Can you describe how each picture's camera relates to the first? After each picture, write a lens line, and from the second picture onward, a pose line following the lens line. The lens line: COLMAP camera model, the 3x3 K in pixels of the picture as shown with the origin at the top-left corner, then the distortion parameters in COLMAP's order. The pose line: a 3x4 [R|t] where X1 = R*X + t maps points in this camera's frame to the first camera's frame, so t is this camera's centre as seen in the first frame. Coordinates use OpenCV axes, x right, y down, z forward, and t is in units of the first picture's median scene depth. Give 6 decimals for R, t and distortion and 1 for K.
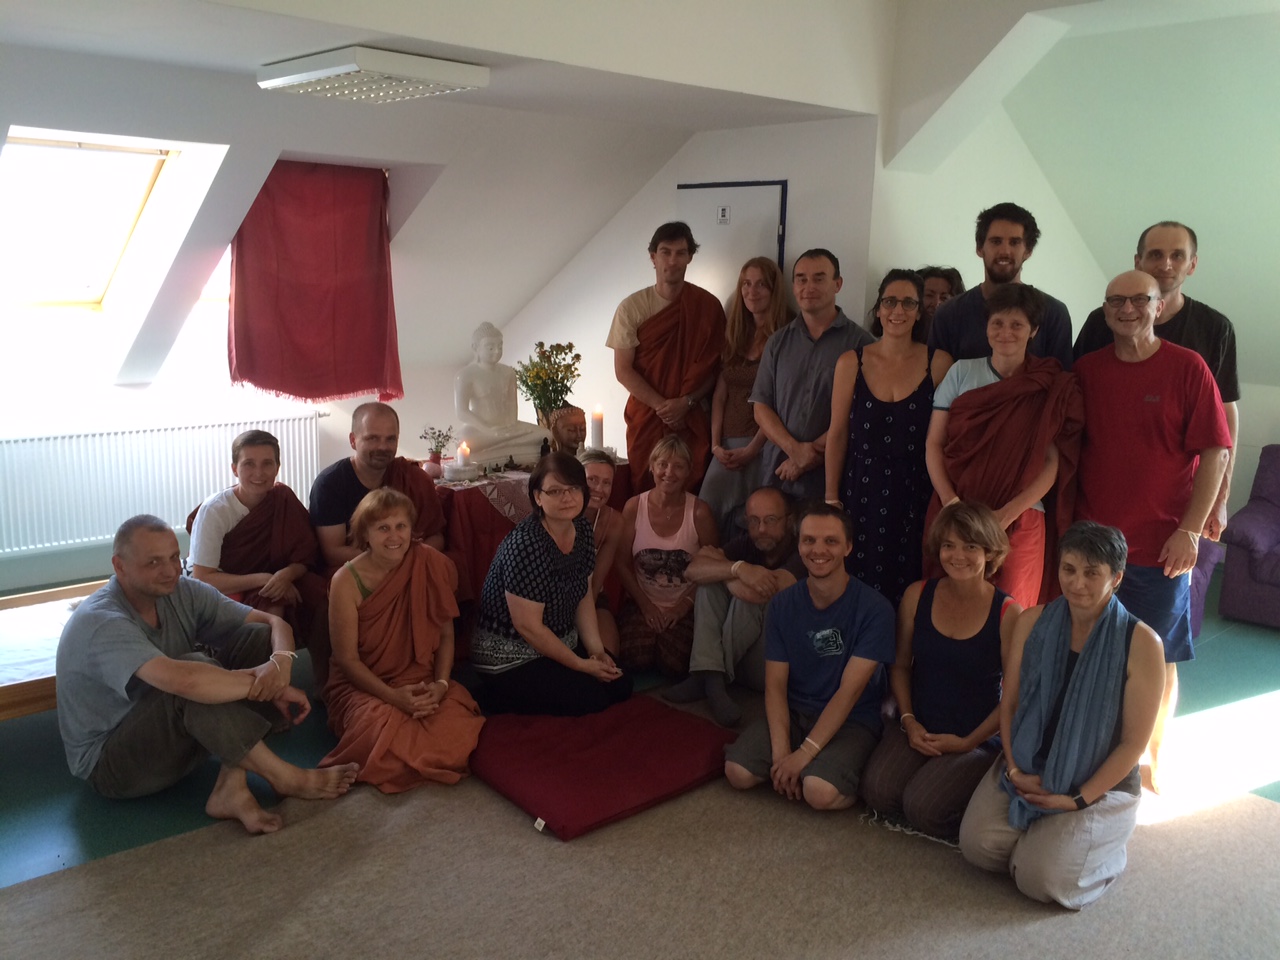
lens RADIAL K [[1103.8, 0, 642.9], [0, 1103.8, 477.6], [0, 0, 1]] dist [0.068296, -0.080099]
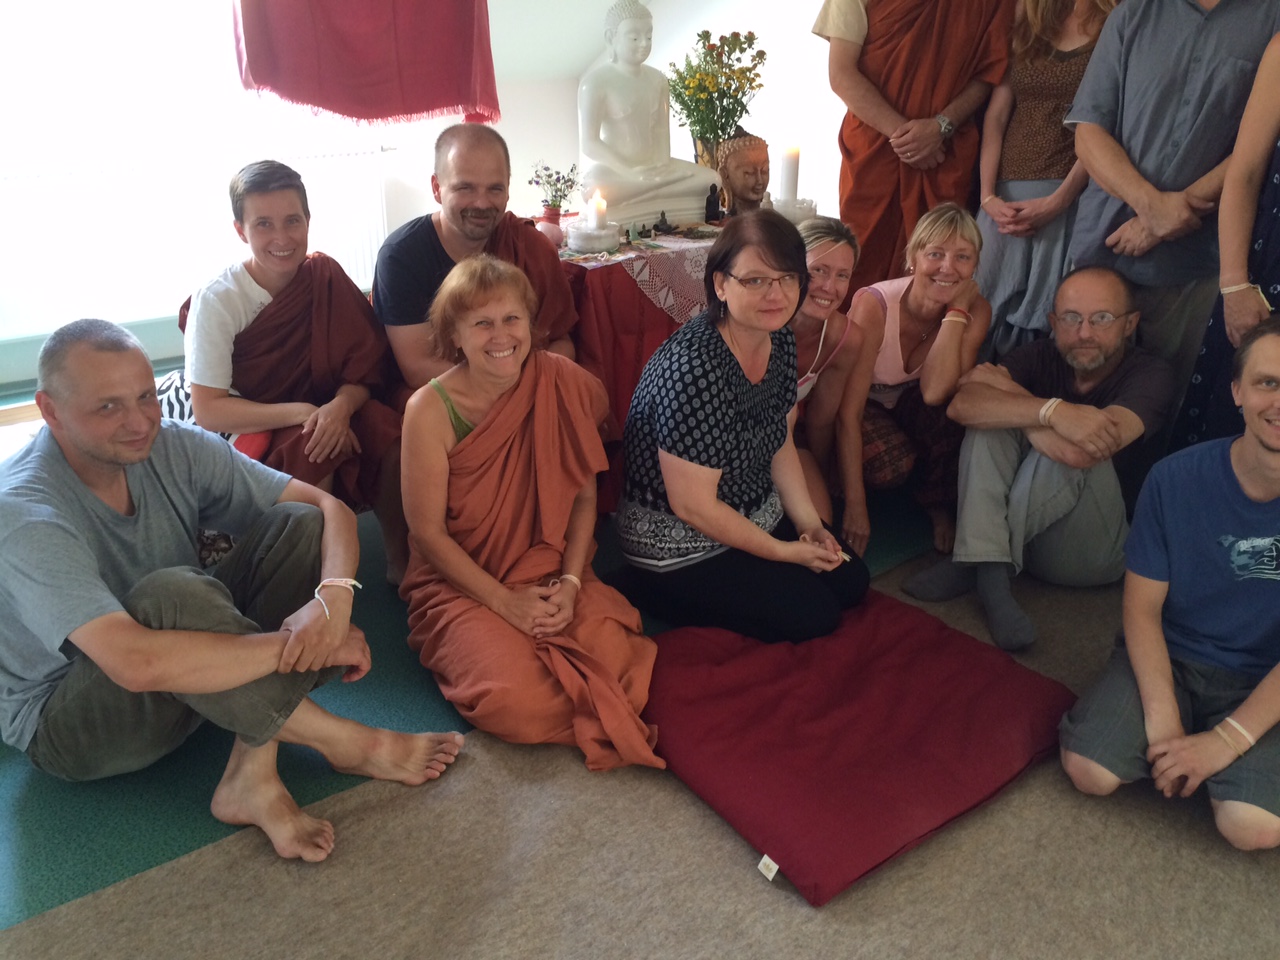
lens RADIAL K [[1100.9, 0, 640.0], [0, 1100.9, 480.0], [0, 0, 1]] dist [0.078705, -0.101868]
pose [[0.997330, 0.024703, -0.068722, -0.097044], [-0.008740, 0.974659, 0.223523, -0.013007], [0.072502, -0.222326, 0.972273, 0.365720]]
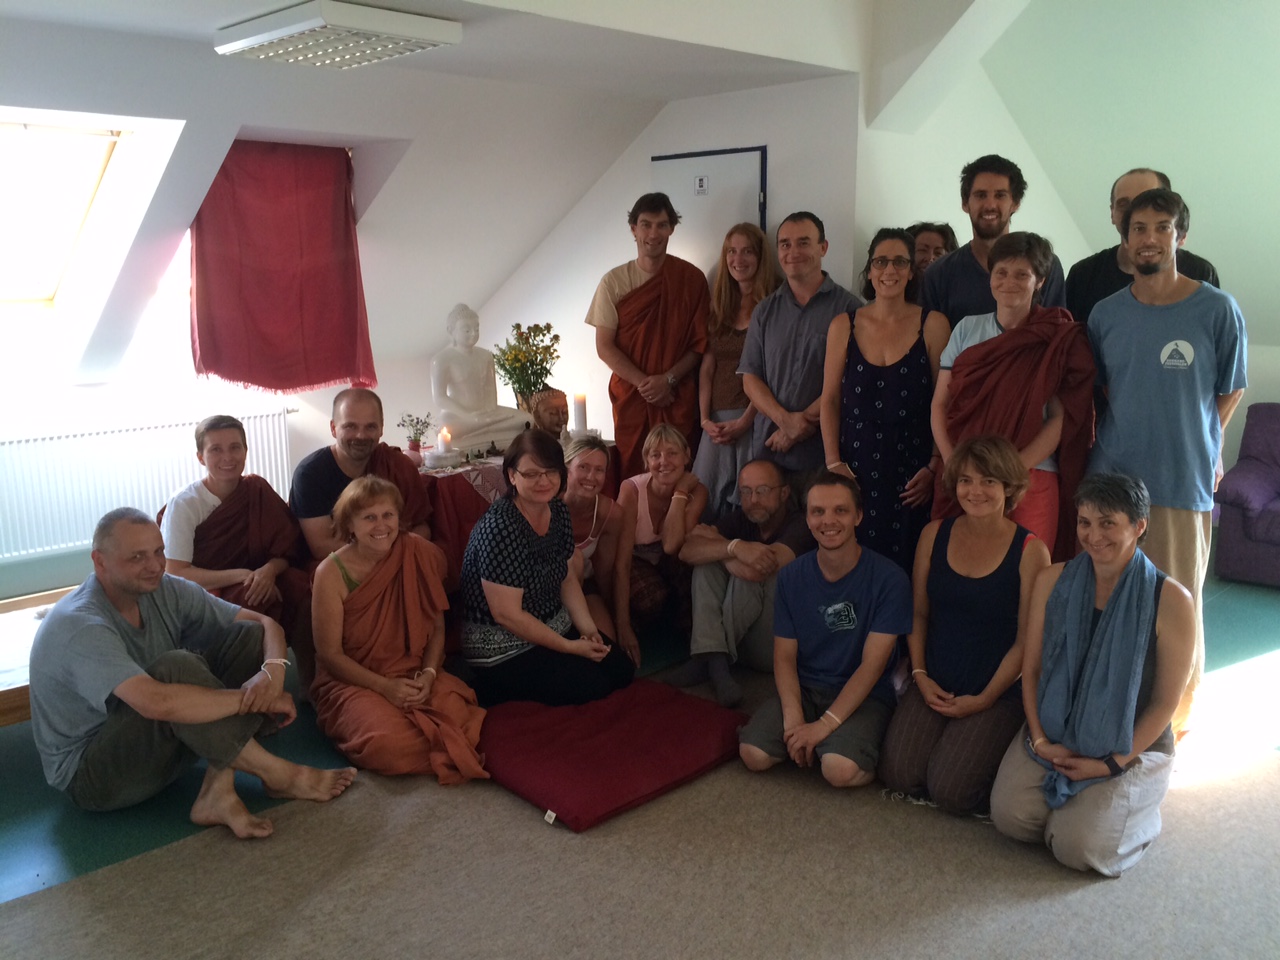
lens RADIAL K [[1100.9, 0, 640.0], [0, 1100.9, 480.0], [0, 0, 1]] dist [0.078705, -0.101868]
pose [[0.998647, -0.040980, 0.032004, -0.026922], [0.040942, 0.999160, 0.001849, 0.020255], [-0.032053, -0.000536, 0.999486, 0.038924]]
